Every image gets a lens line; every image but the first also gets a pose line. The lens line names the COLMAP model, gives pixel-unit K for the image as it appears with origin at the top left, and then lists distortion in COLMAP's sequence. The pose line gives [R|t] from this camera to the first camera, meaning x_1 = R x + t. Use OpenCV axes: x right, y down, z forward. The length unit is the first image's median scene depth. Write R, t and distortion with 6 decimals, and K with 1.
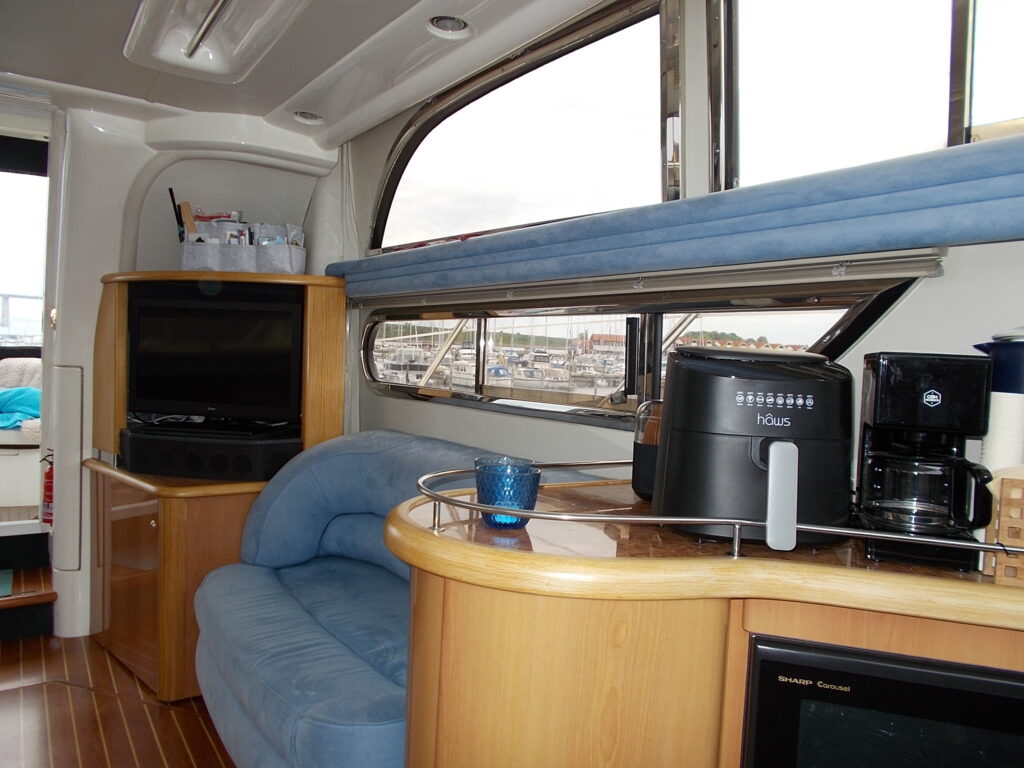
lens RADIAL K [[768.0, 0, 509.8], [0, 768.0, 375.2], [0, 0, 1]] dist [-0.003252, -0.001189]
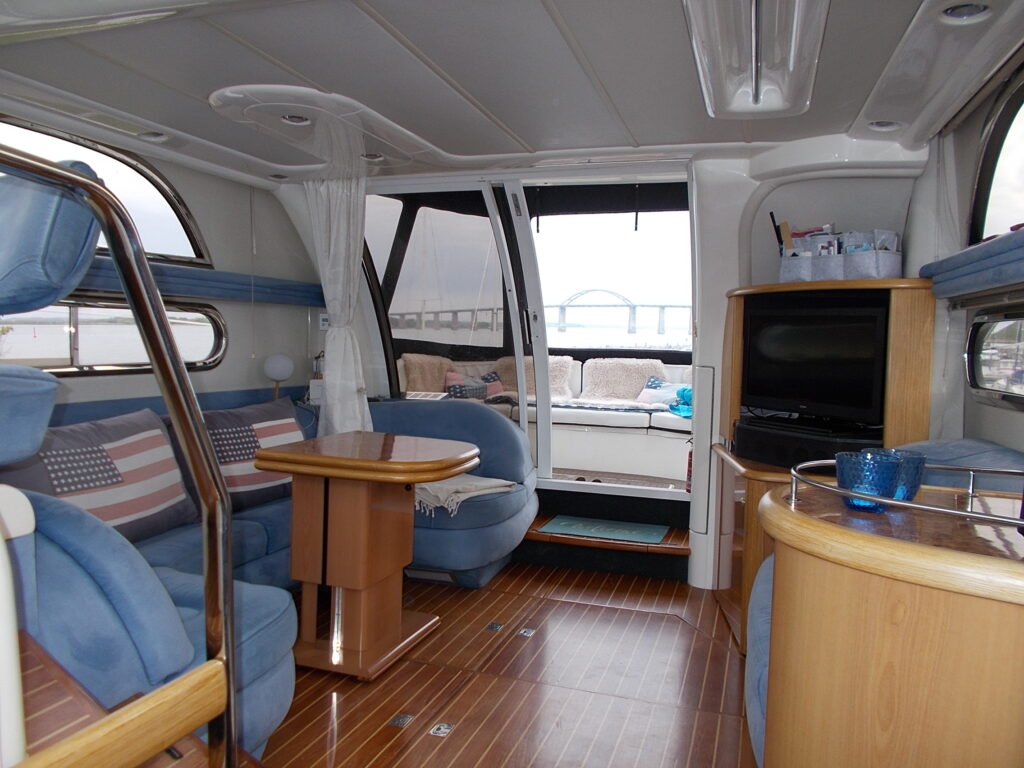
lens RADIAL K [[768.0, 0, 509.8], [0, 768.0, 375.2], [0, 0, 1]] dist [-0.003252, -0.001189]
pose [[0.637717, 0.020795, -0.769990, 0.194027], [-0.029229, 0.999569, 0.002787, 0.008156], [0.769716, 0.020728, 0.638049, -0.026321]]
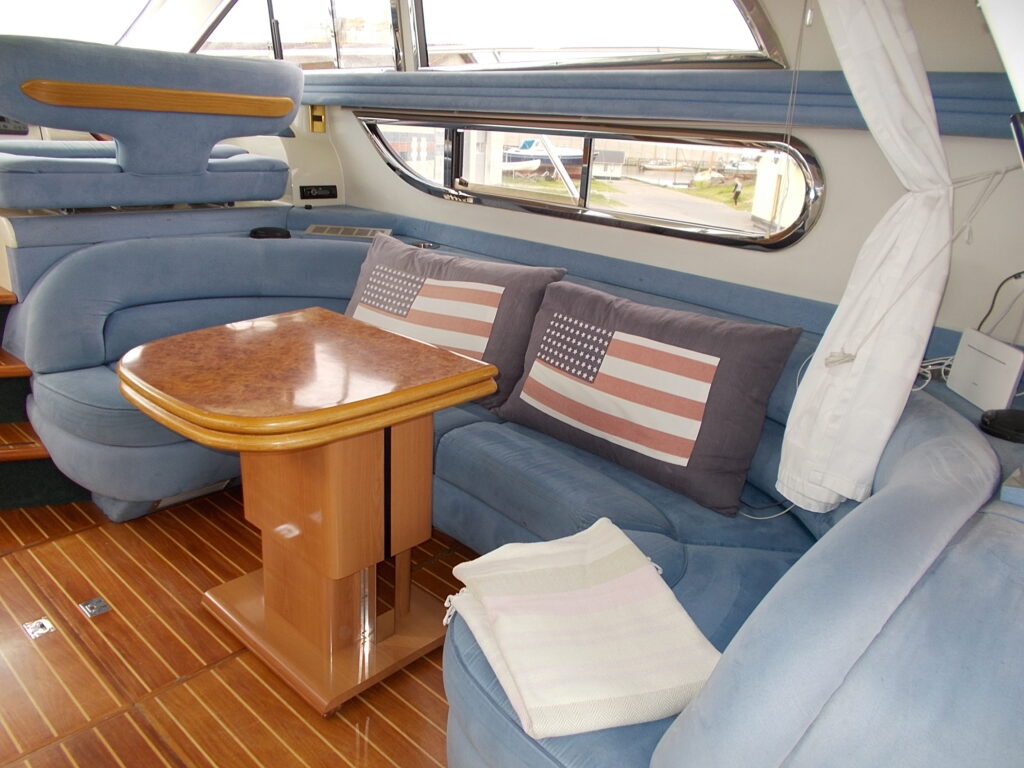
lens RADIAL K [[772.1, 0, 512.0], [0, 772.1, 384.0], [0, 0, 1]] dist [-0.015895, -0.002133]
pose [[-0.959840, 0.008632, -0.280415, -0.629858], [-0.091976, 0.934602, 0.343599, -0.093454], [0.265042, 0.355592, -0.896274, 1.030358]]
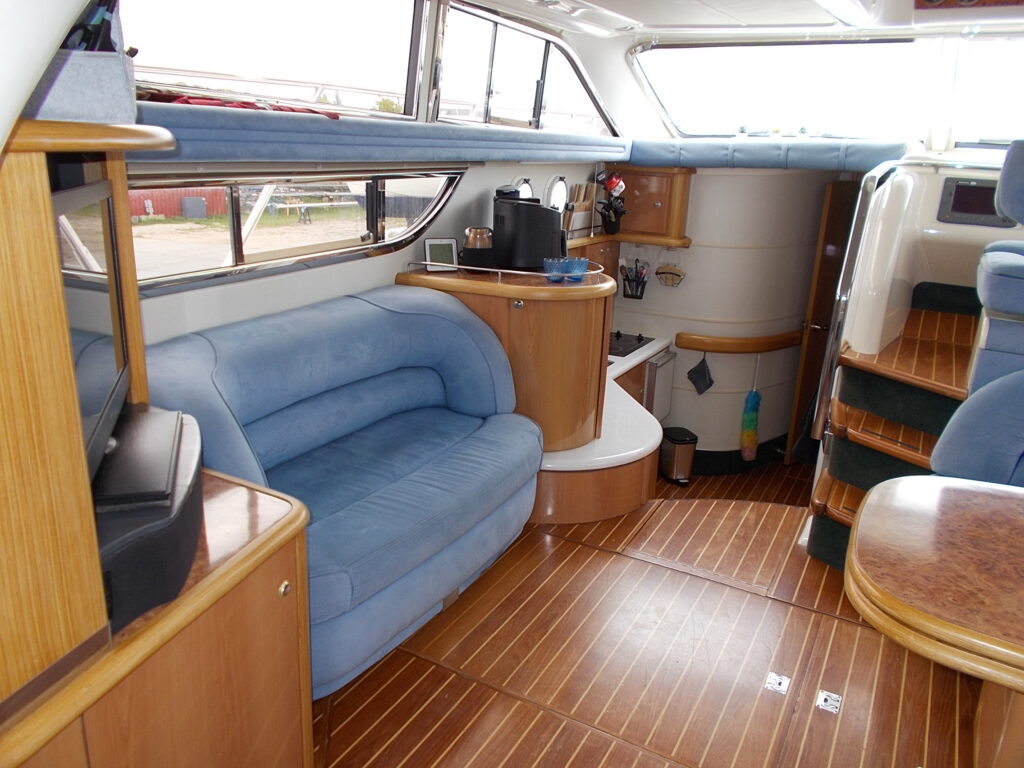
lens RADIAL K [[791.9, 0, 510.1], [0, 791.9, 382.5], [0, 0, 1]] dist [0.008482, 0.003069]
pose [[-0.485038, -0.306224, 0.819125, -0.818958], [-0.027542, 0.941570, 0.335690, -0.135429], [-0.874060, 0.140262, -0.465131, 0.925849]]
